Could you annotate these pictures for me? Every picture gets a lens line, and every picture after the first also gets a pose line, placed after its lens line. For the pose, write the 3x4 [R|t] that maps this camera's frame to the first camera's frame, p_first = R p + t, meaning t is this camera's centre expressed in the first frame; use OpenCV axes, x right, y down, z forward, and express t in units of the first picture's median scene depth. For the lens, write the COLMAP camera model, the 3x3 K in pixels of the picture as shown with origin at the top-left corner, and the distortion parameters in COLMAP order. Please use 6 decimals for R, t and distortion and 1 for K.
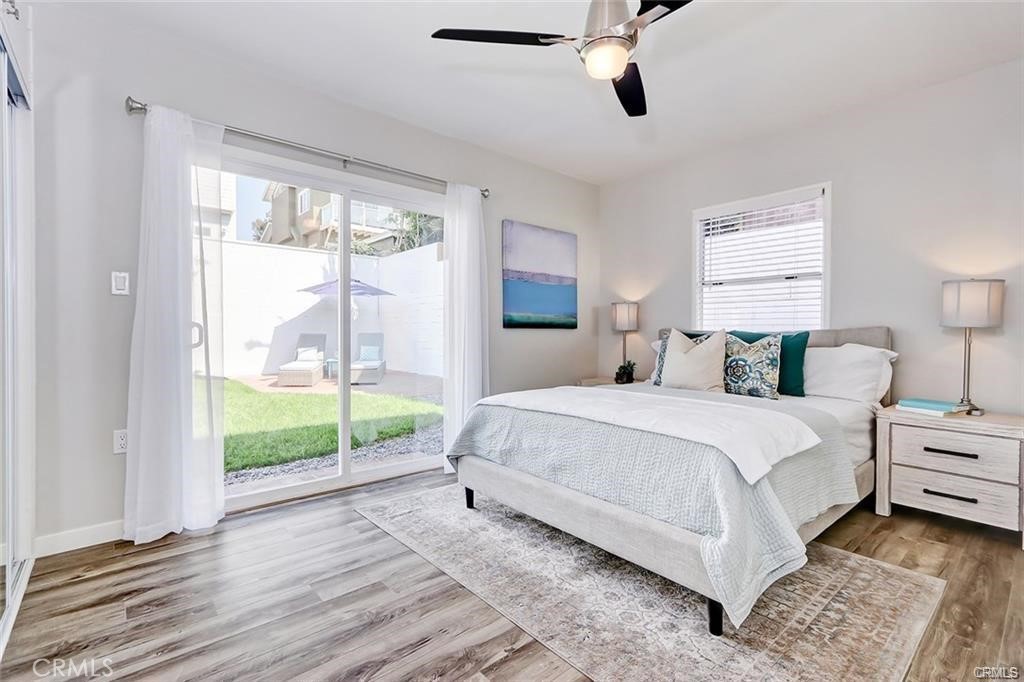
lens RADIAL K [[467.7, 0, 506.2], [0, 467.7, 340.2], [0, 0, 1]] dist [0.001100, -0.000167]
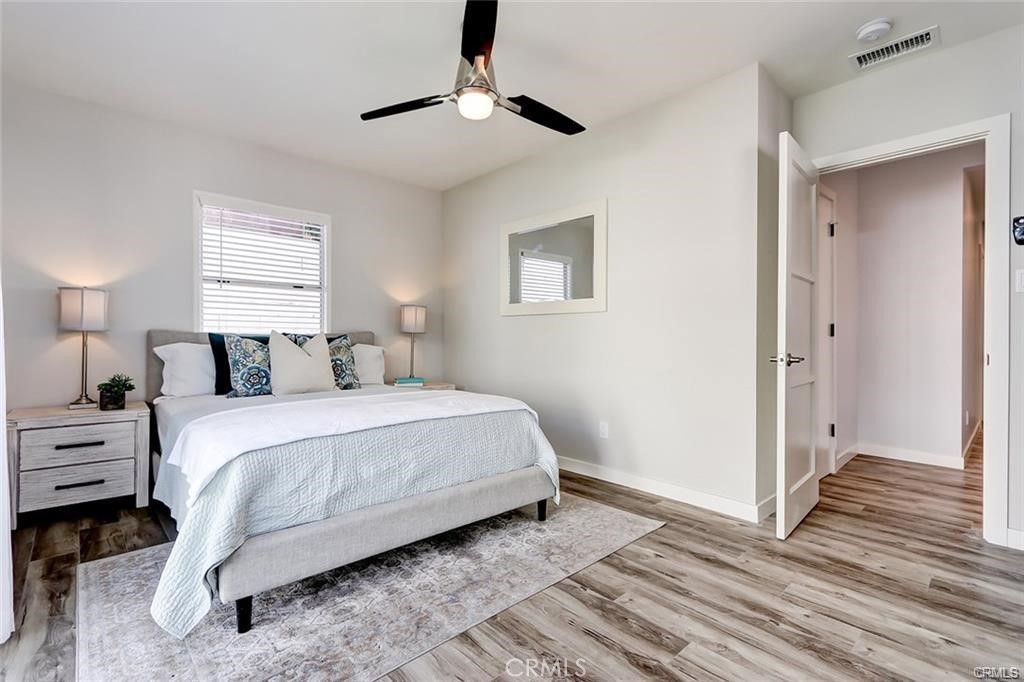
lens RADIAL K [[467.7, 0, 506.2], [0, 467.7, 340.2], [0, 0, 1]] dist [0.001100, -0.000167]
pose [[-0.048951, -0.005168, 0.998788, -0.802220], [0.011549, 0.999917, 0.005739, -0.008647], [-0.998734, 0.011816, -0.048887, 0.821311]]
